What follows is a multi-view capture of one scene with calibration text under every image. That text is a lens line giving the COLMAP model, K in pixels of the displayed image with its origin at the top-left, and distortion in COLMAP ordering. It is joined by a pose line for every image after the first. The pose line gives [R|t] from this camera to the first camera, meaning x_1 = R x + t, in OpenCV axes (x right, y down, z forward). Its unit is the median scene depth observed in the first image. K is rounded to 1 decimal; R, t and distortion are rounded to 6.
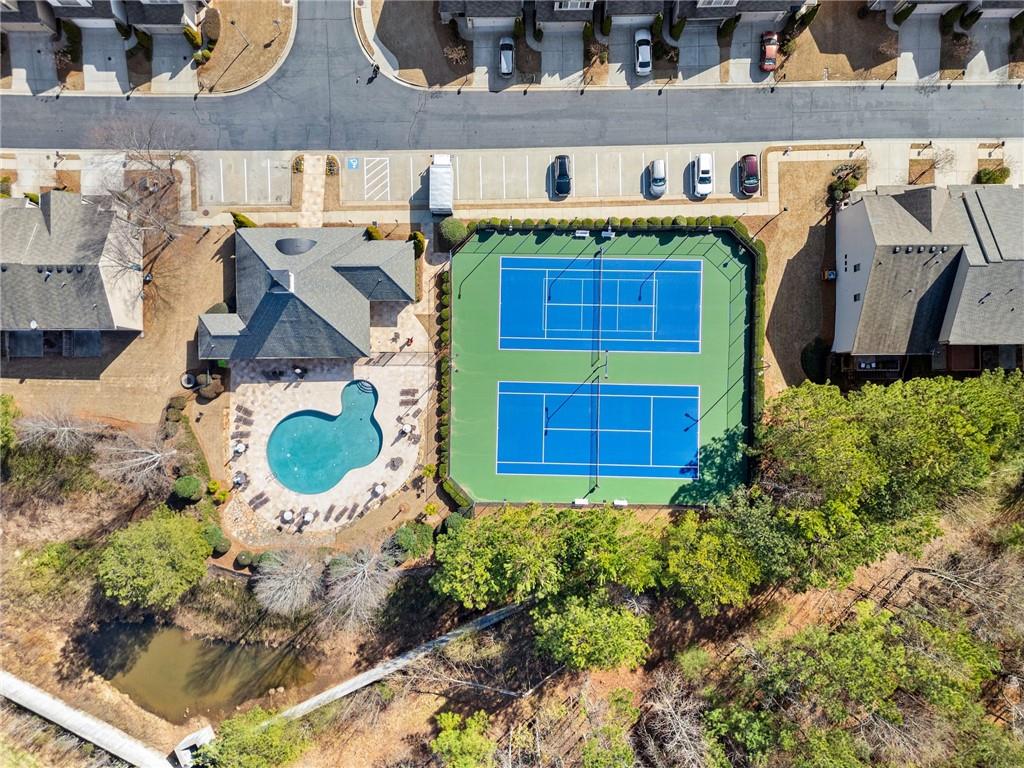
lens RADIAL K [[715.7, 0, 512.0], [0, 715.7, 384.0], [0, 0, 1]] dist [0.086884, -0.085939]
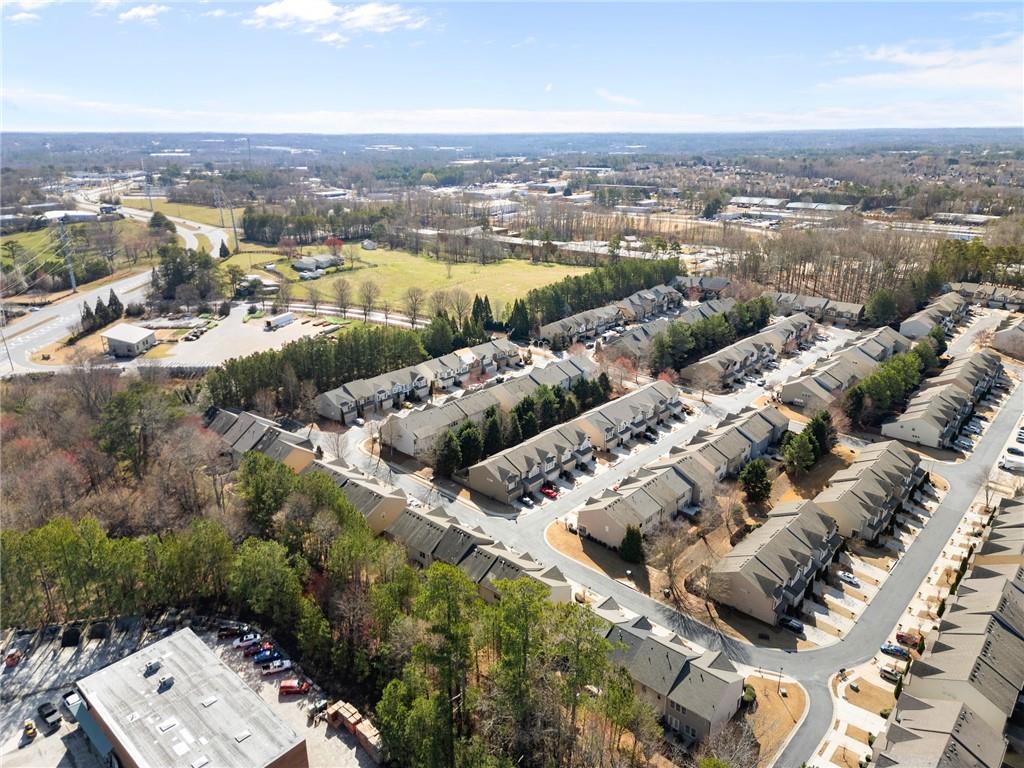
lens RADIAL K [[715.7, 0, 512.0], [0, 715.7, 384.0], [0, 0, 1]] dist [0.086884, -0.085939]
pose [[0.667044, -0.254070, 0.700358, -3.039158], [0.745006, 0.232929, -0.625068, -0.039703], [-0.004323, 0.938719, 0.344657, -0.171769]]
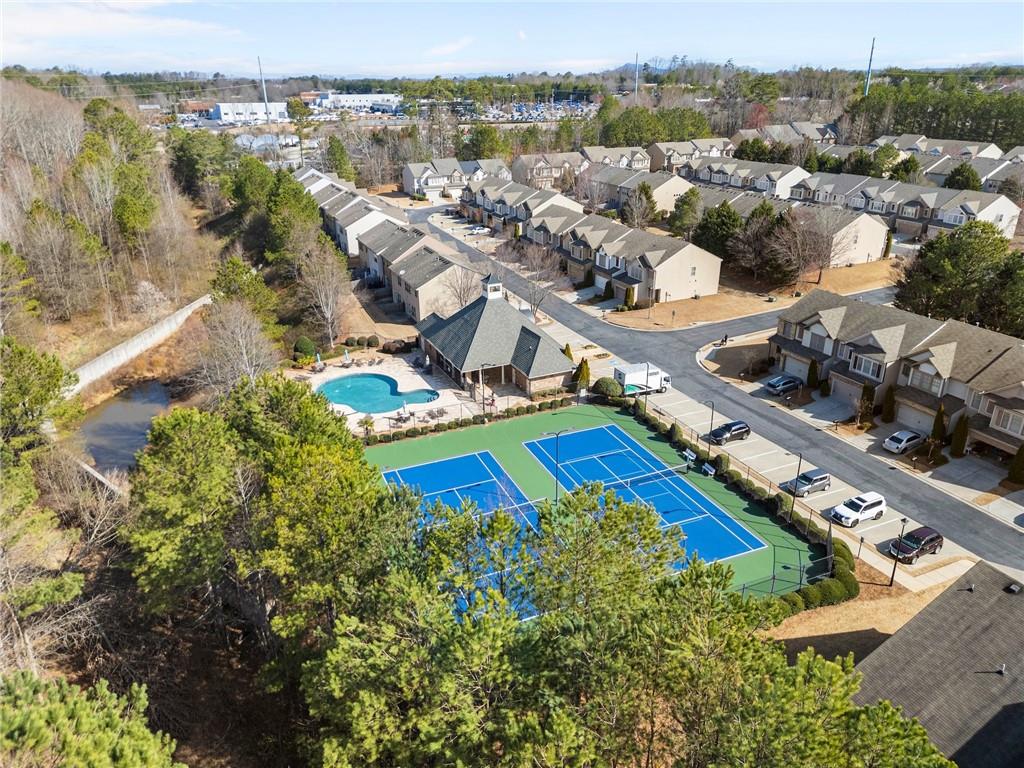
lens RADIAL K [[715.7, 0, 512.0], [0, 715.7, 384.0], [0, 0, 1]] dist [0.086884, -0.085939]
pose [[0.411670, 0.345571, -0.843273, 0.689287], [-0.910986, 0.181569, -0.370320, 0.273677], [0.025140, 0.920659, 0.389557, 0.590352]]
